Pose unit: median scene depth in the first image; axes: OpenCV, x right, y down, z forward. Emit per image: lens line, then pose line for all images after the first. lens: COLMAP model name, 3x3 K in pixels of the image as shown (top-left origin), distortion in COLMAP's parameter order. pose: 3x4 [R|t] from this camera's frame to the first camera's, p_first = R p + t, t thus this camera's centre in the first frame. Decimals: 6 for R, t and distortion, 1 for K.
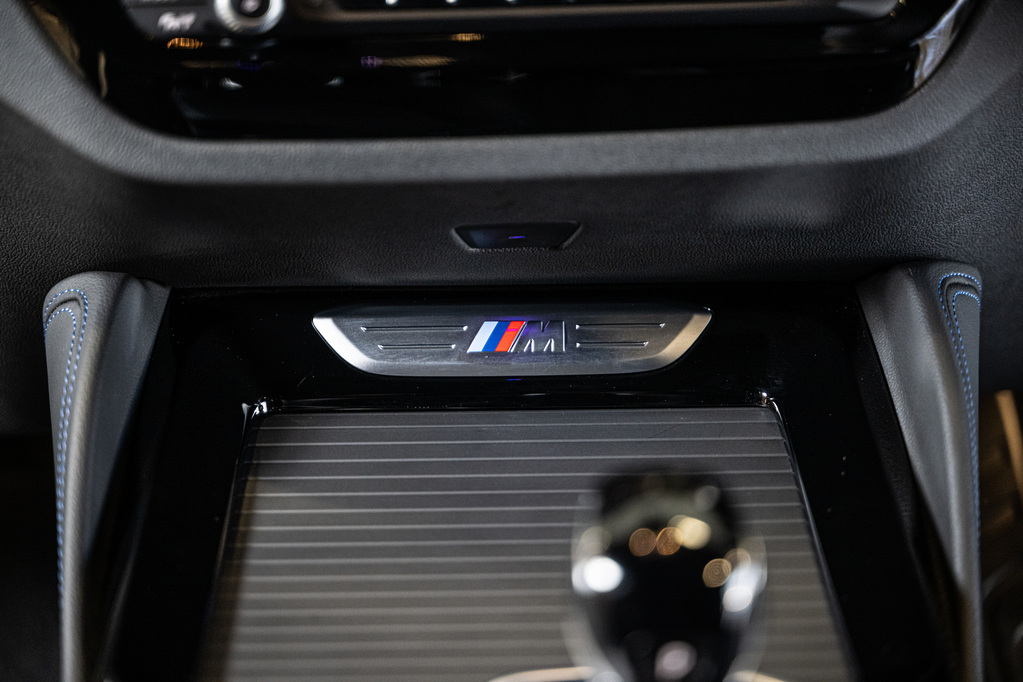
lens RADIAL K [[2159.4, 0, 511.5], [0, 2159.4, 341.0], [0, 0, 1]] dist [-0.057661, -0.125573]
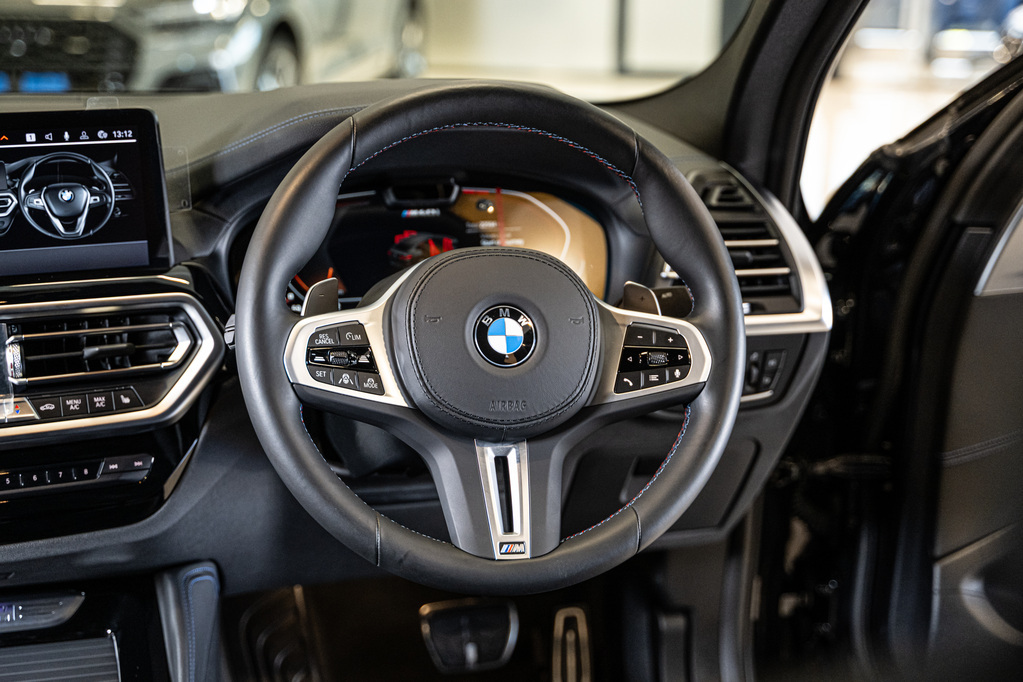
lens RADIAL K [[1473.2, 0, 511.5], [0, 1473.2, 341.0], [0, 0, 1]] dist [0.004819, -0.074623]
pose [[0.970198, -0.044878, 0.238122, 0.173611], [0.045325, 0.998966, 0.003600, -0.264747], [-0.238037, 0.007300, 0.971229, -0.582457]]
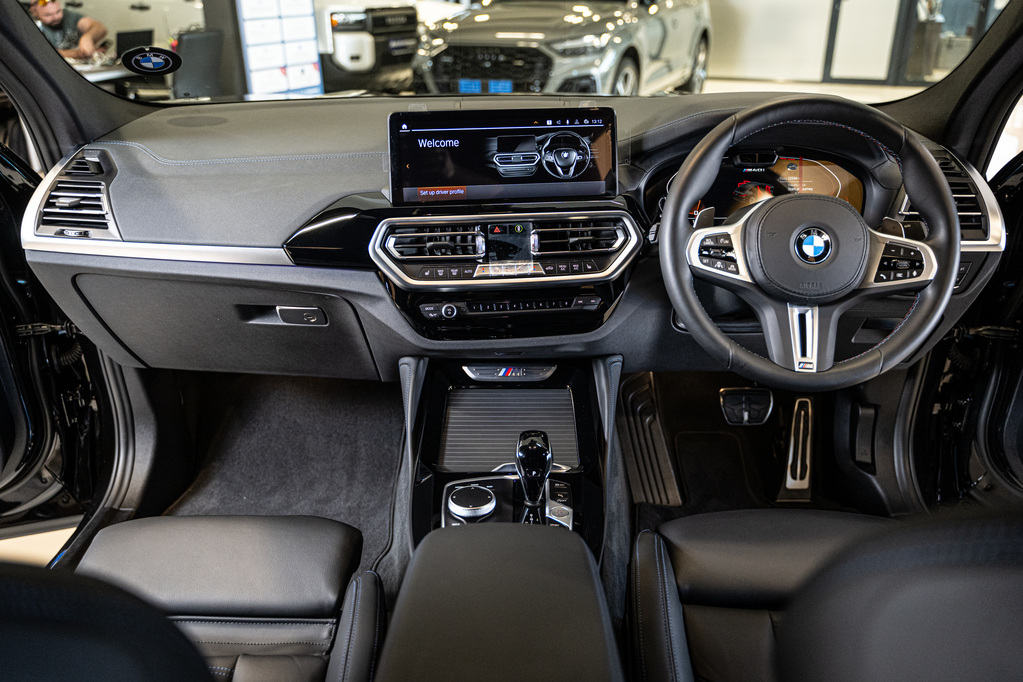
lens RADIAL K [[807.4, 0, 511.5], [0, 807.4, 341.0], [0, 0, 1]] dist [-0.001205, -0.004657]
pose [[0.999695, 0.012543, -0.021283, 0.038799], [-0.009571, 0.990884, 0.134379, -0.282305], [0.022774, -0.134134, 0.990701, -0.583280]]
